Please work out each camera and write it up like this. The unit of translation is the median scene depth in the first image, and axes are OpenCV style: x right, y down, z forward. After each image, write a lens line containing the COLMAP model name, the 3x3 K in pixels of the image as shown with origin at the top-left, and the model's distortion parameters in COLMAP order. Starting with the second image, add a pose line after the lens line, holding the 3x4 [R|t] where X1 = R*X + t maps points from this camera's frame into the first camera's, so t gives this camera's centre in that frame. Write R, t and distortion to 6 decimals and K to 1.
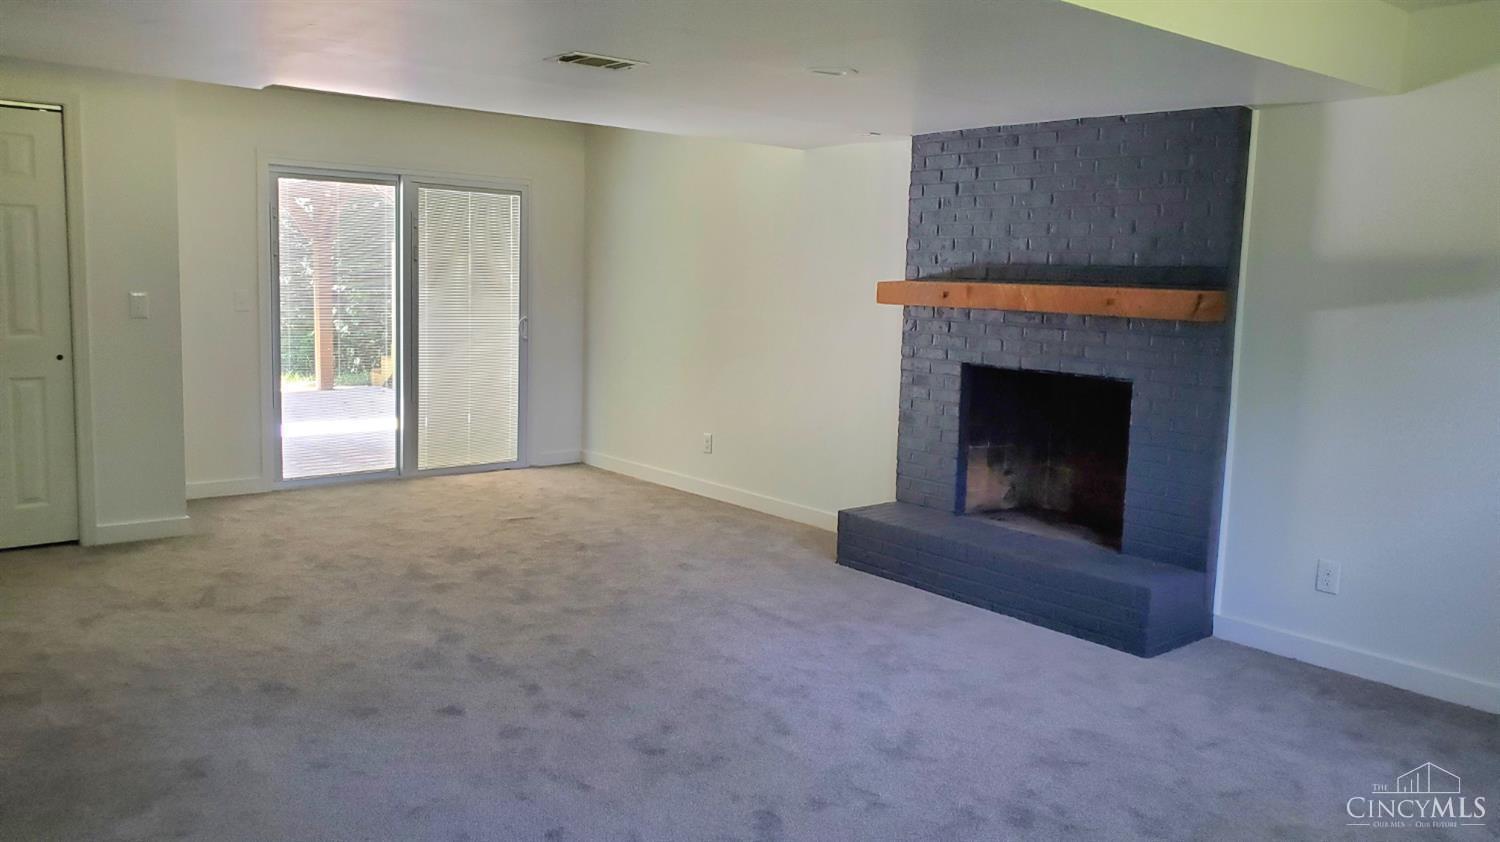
lens RADIAL K [[1161.8, 0, 751.5], [0, 1161.8, 419.4], [0, 0, 1]] dist [0.037703, -0.009720]
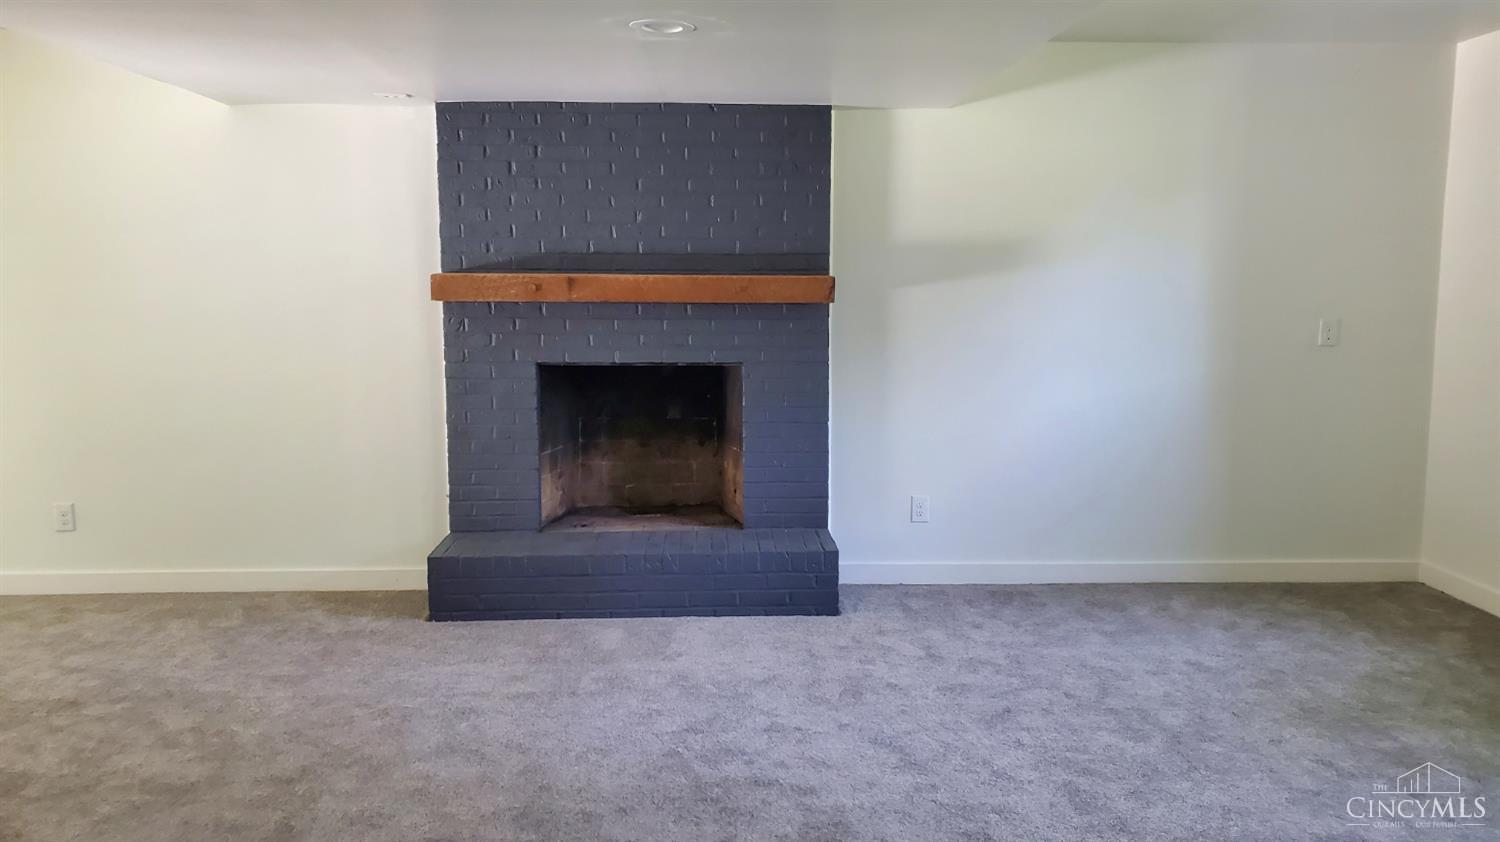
lens RADIAL K [[1161.8, 0, 751.1], [0, 1161.8, 419.7], [0, 0, 1]] dist [0.037703, -0.009720]
pose [[0.612215, -0.130357, 0.779872, -0.482476], [0.115522, 0.990479, 0.074873, -0.060224], [-0.782207, 0.044254, 0.621445, 0.352228]]
